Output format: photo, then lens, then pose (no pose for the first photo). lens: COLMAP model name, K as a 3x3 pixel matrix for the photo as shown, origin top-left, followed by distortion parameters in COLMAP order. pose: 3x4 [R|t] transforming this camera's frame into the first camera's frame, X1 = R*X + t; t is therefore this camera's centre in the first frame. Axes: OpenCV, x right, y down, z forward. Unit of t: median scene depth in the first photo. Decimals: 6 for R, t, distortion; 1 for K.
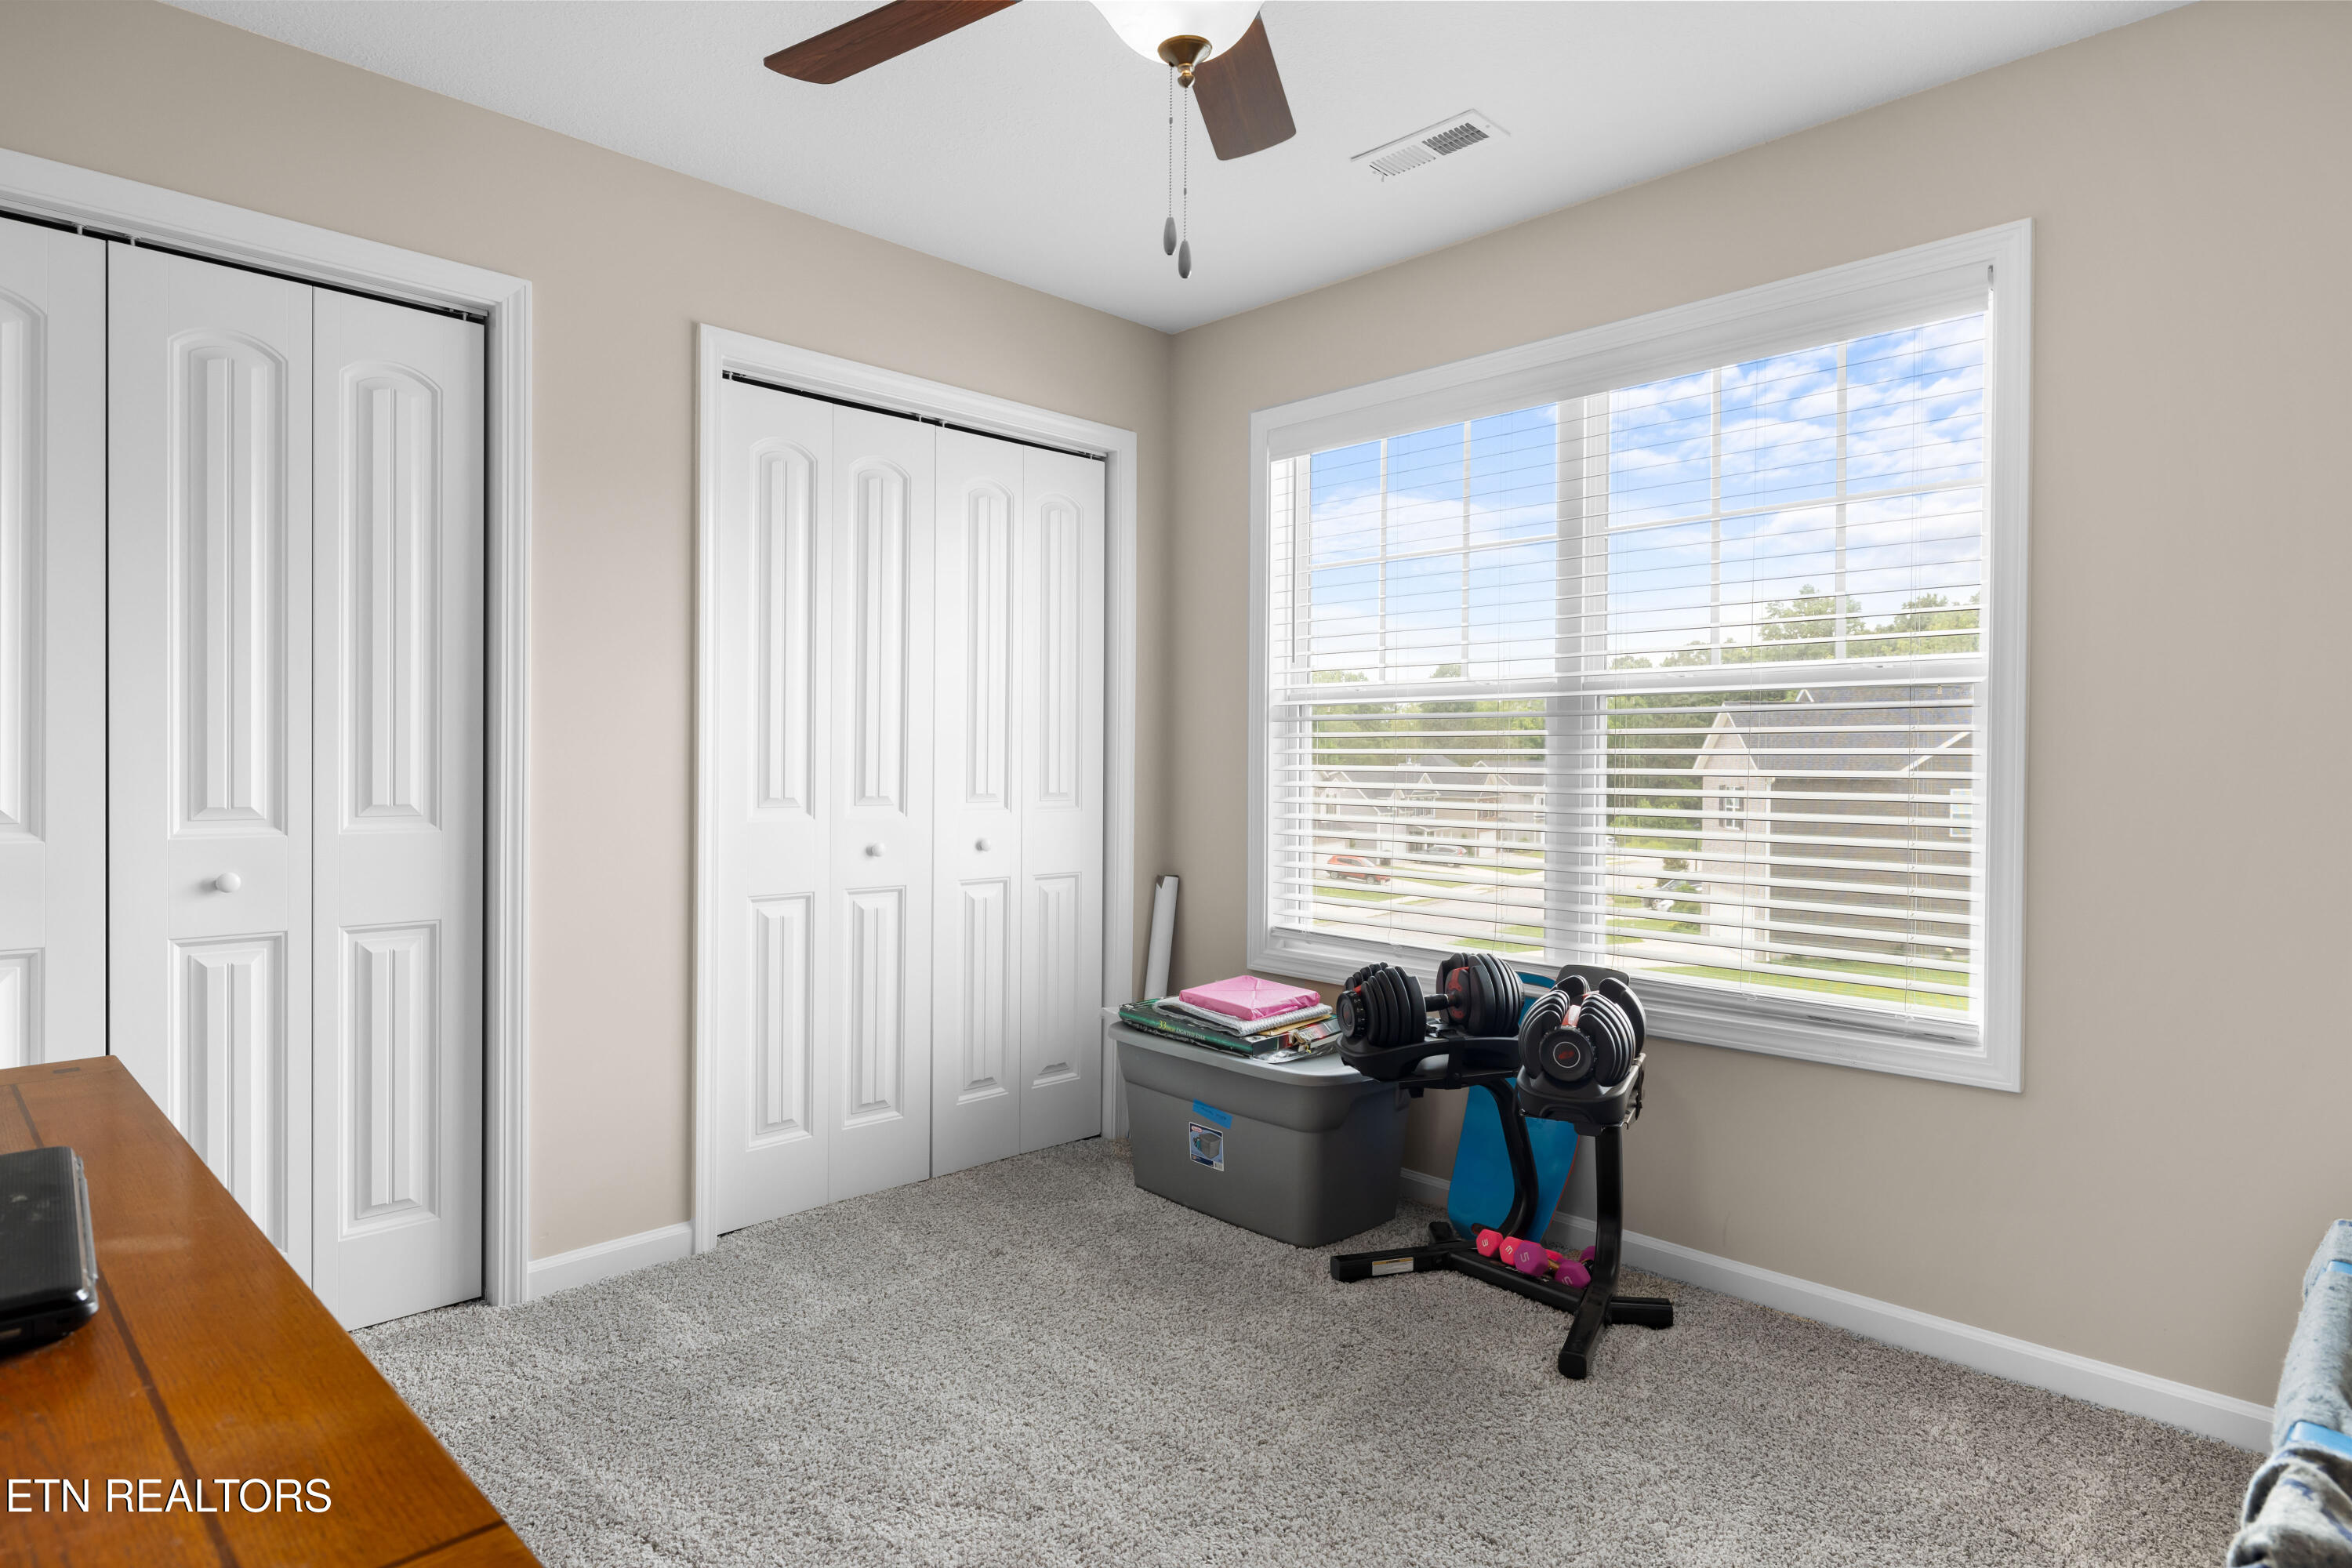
lens RADIAL K [[1283.5, 0, 1173.8], [0, 1283.5, 793.7], [0, 0, 1]] dist [0.000596, -0.001281]
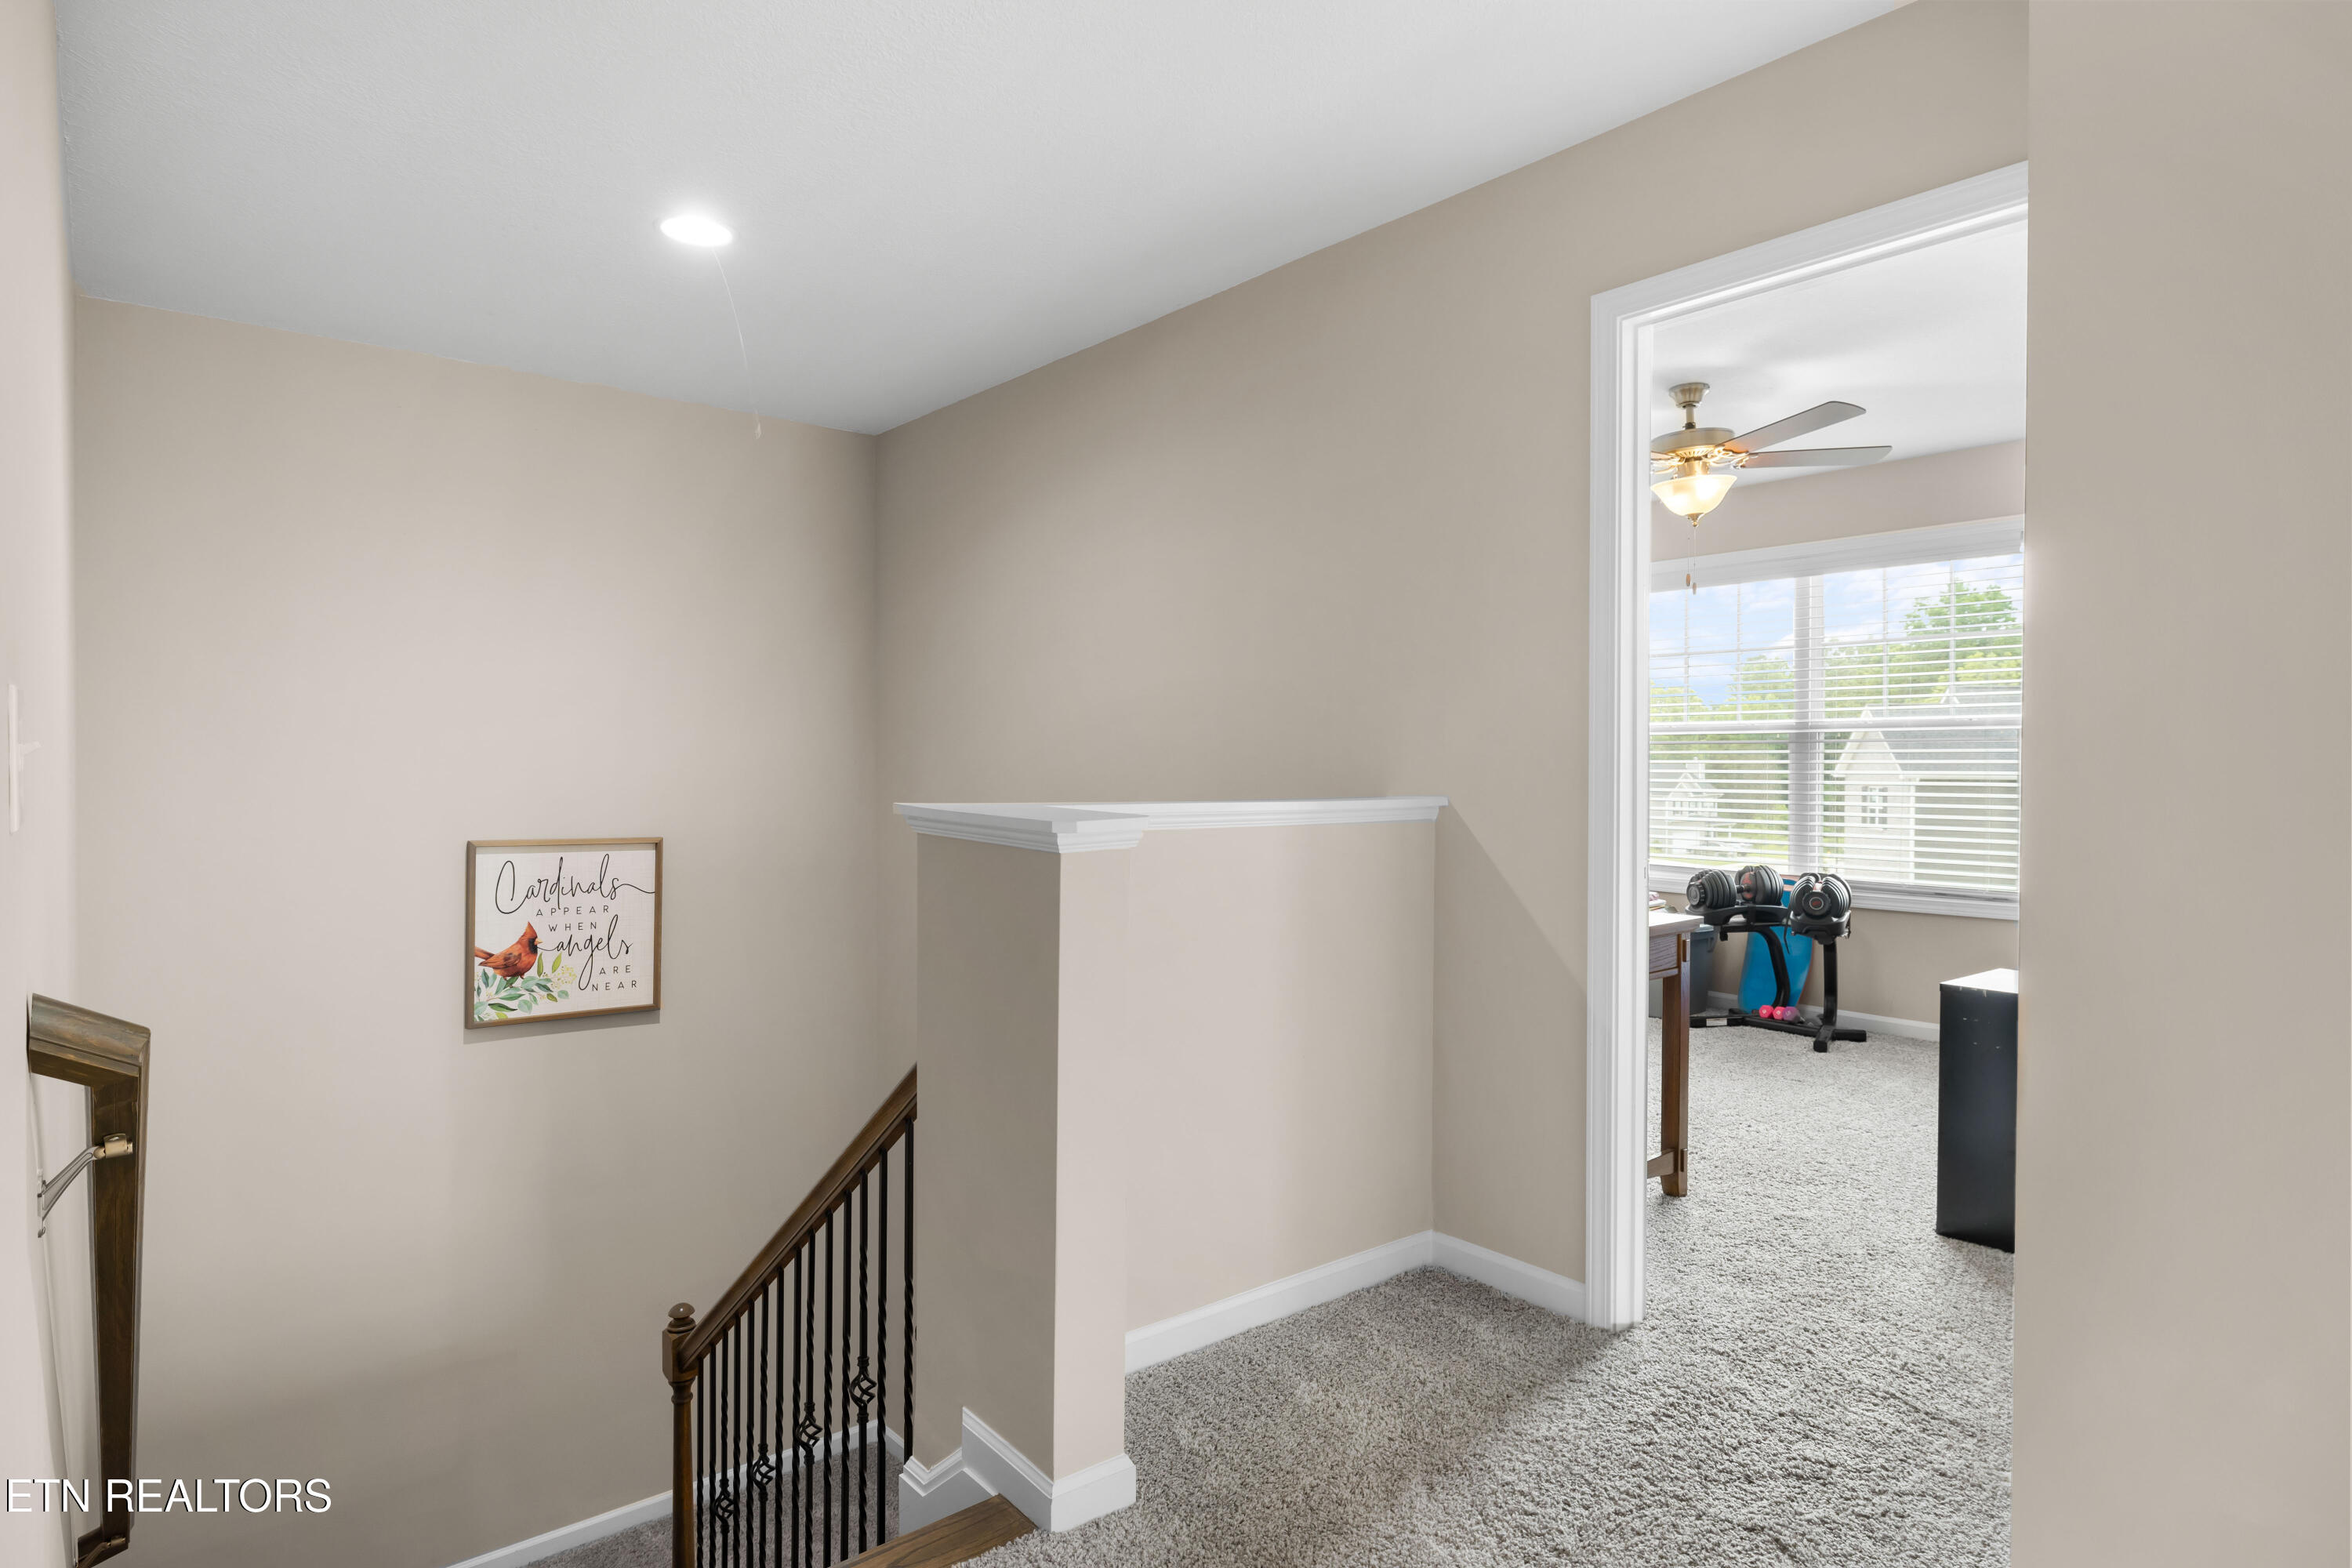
lens RADIAL K [[1283.5, 0, 1166.4], [0, 1283.5, 769.0], [0, 0, 1]] dist [0.000596, -0.001281]
pose [[0.994790, -0.002846, -0.101908, -0.477520], [0.001705, 0.999935, -0.011279, -0.003772], [0.101933, 0.011046, 0.994730, -1.079965]]
